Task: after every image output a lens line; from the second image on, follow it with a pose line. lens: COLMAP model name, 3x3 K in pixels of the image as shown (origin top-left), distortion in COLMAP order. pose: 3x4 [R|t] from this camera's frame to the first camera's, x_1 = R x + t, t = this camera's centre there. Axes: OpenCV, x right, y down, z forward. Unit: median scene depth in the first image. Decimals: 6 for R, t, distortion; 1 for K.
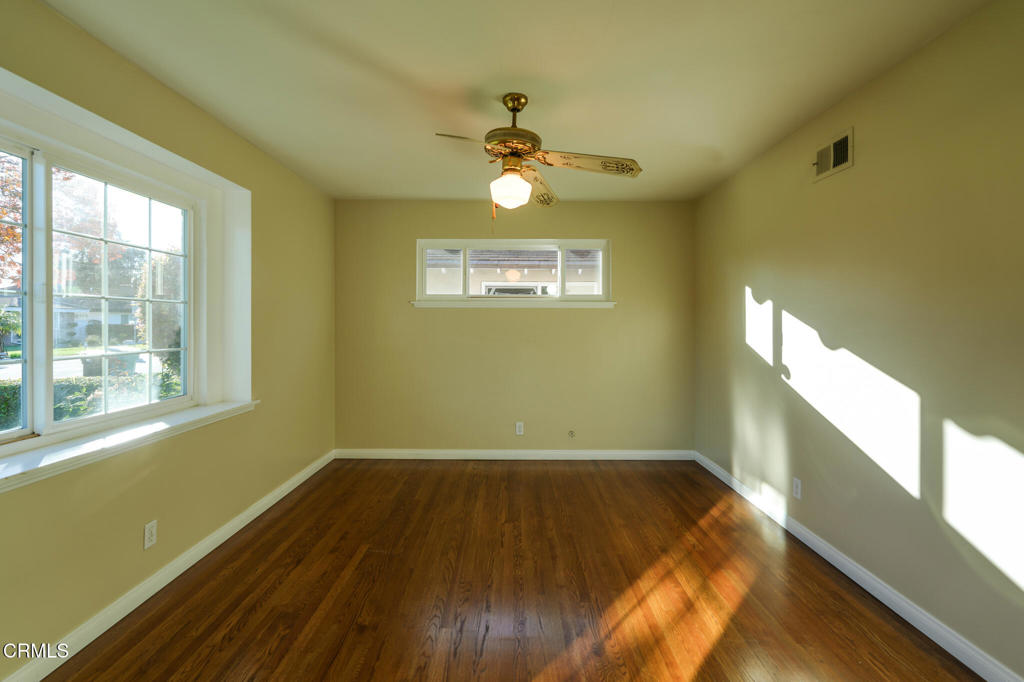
lens RADIAL K [[436.1, 0, 511.4], [0, 436.1, 323.2], [0, 0, 1]] dist [0.000685, 0.000119]
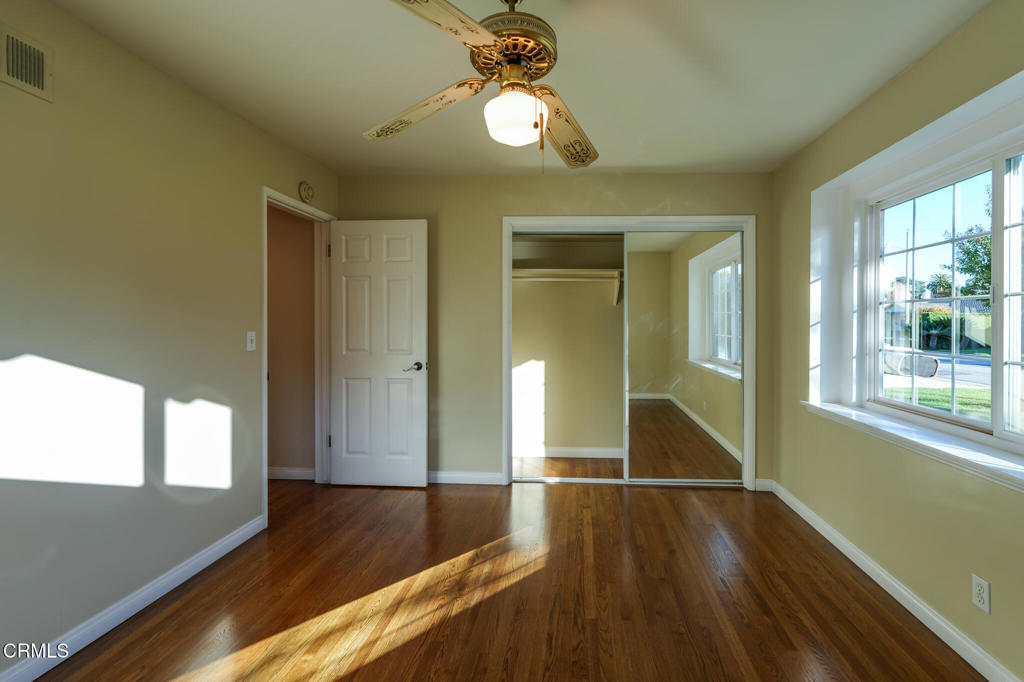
lens RADIAL K [[436.1, 0, 511.4], [0, 436.1, 323.2], [0, 0, 1]] dist [0.000685, 0.000119]
pose [[-0.987589, -0.009035, 0.156803, -0.110677], [-0.007491, 0.999918, 0.010431, -0.007901], [-0.156884, 0.009127, -0.987575, 1.905697]]
